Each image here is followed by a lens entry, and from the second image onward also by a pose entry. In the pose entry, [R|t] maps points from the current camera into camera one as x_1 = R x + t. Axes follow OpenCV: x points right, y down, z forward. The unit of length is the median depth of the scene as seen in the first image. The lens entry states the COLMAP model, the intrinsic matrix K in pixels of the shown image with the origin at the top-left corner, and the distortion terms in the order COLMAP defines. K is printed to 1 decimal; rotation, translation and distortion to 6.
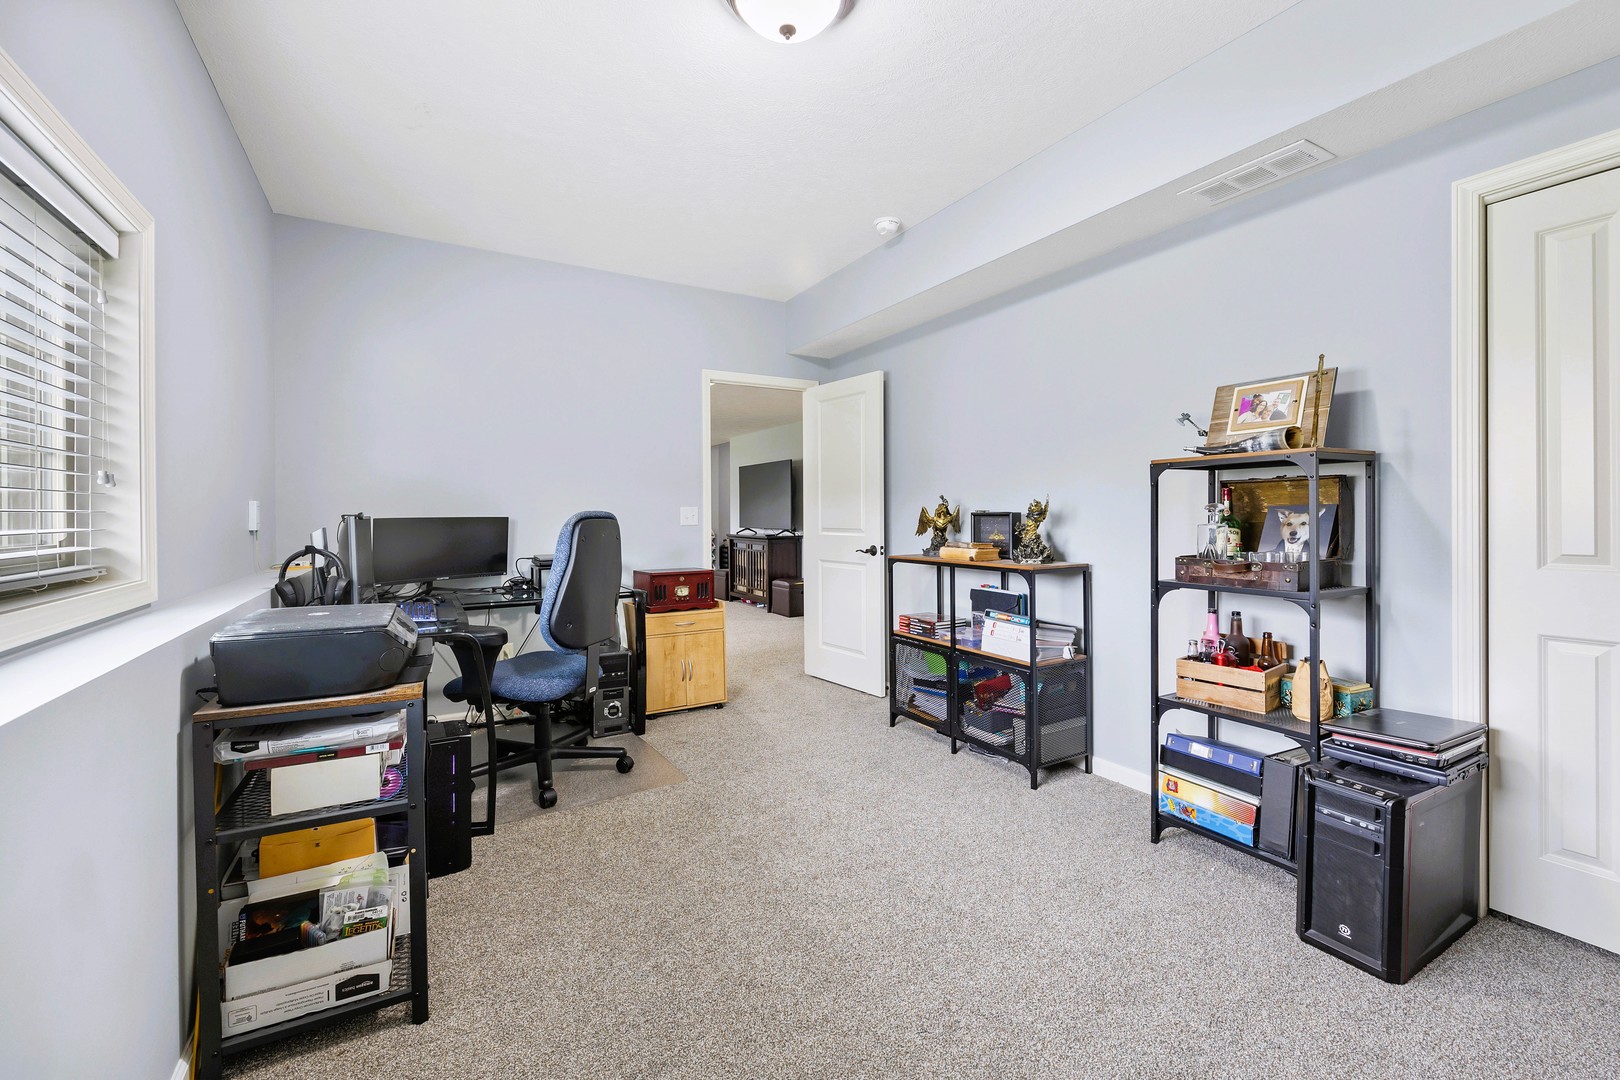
lens RADIAL K [[675.3, 0, 814.0], [0, 675.3, 526.2], [0, 0, 1]] dist [-0.002989, -0.000160]
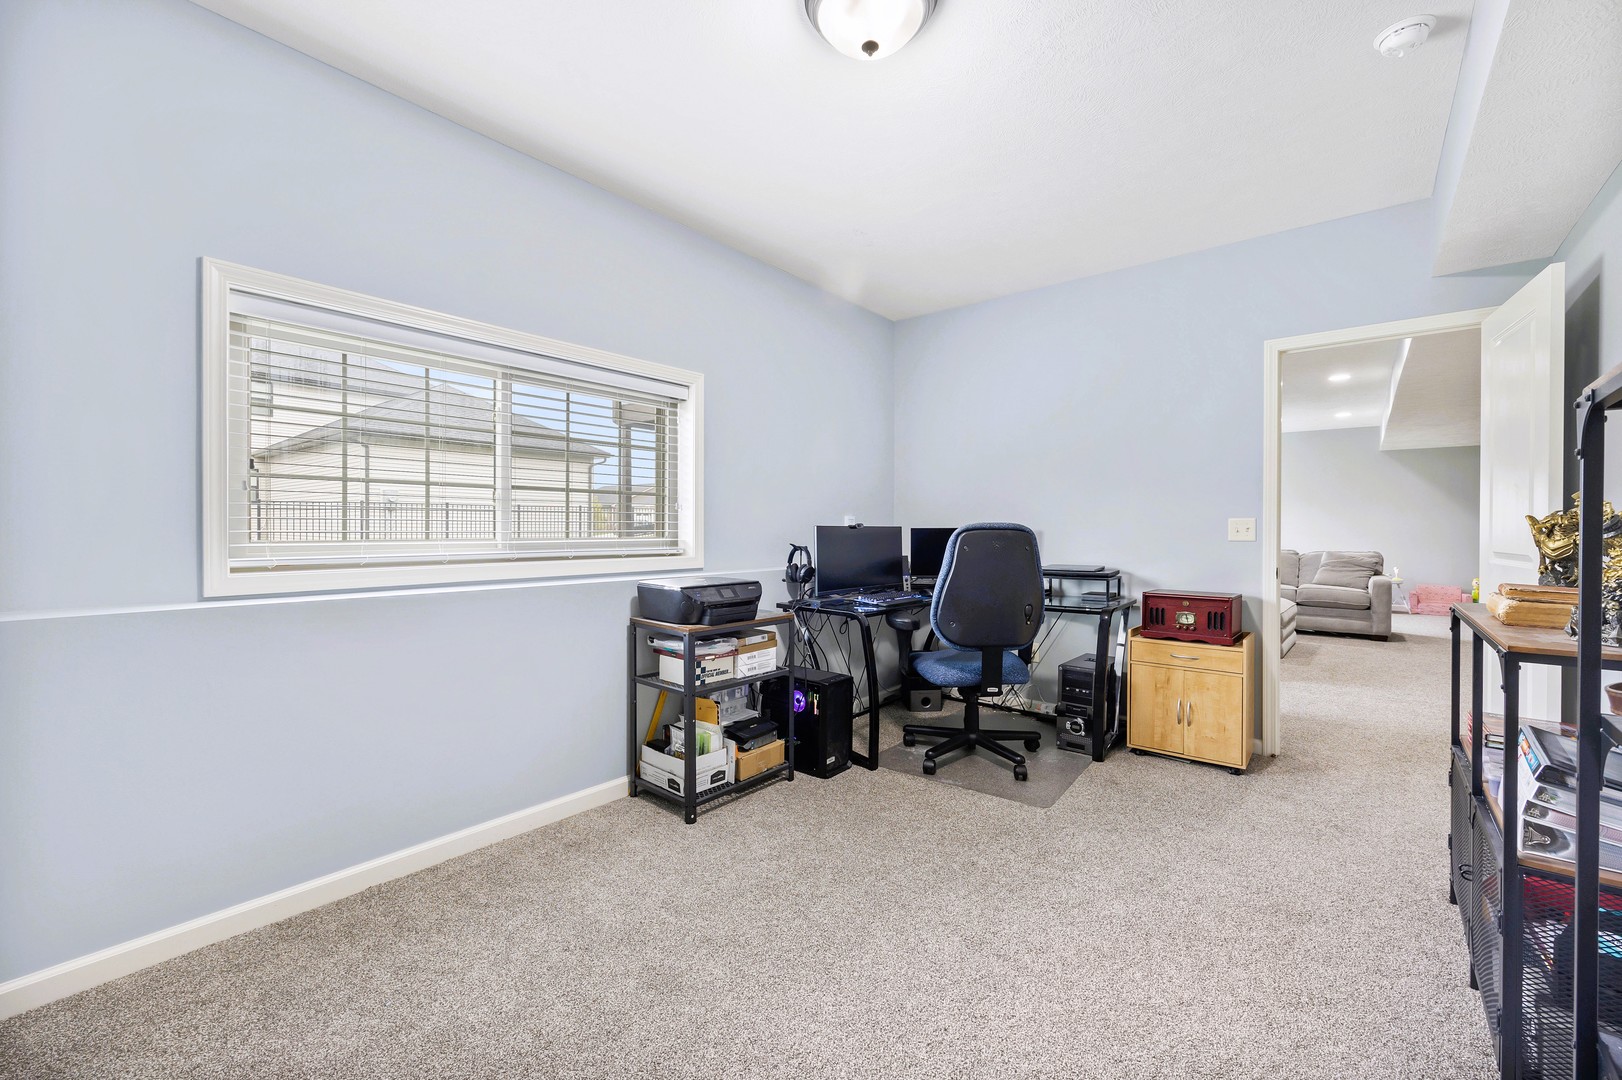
lens RADIAL K [[659.7, 0, 810.8], [0, 659.7, 540.5], [0, 0, 1]] dist [-0.003424, -0.000429]
pose [[0.333487, 0.027284, -0.942360, 0.465867], [-0.020262, 0.999558, 0.021770, -0.009886], [0.942537, 0.011834, 0.333892, 0.314815]]
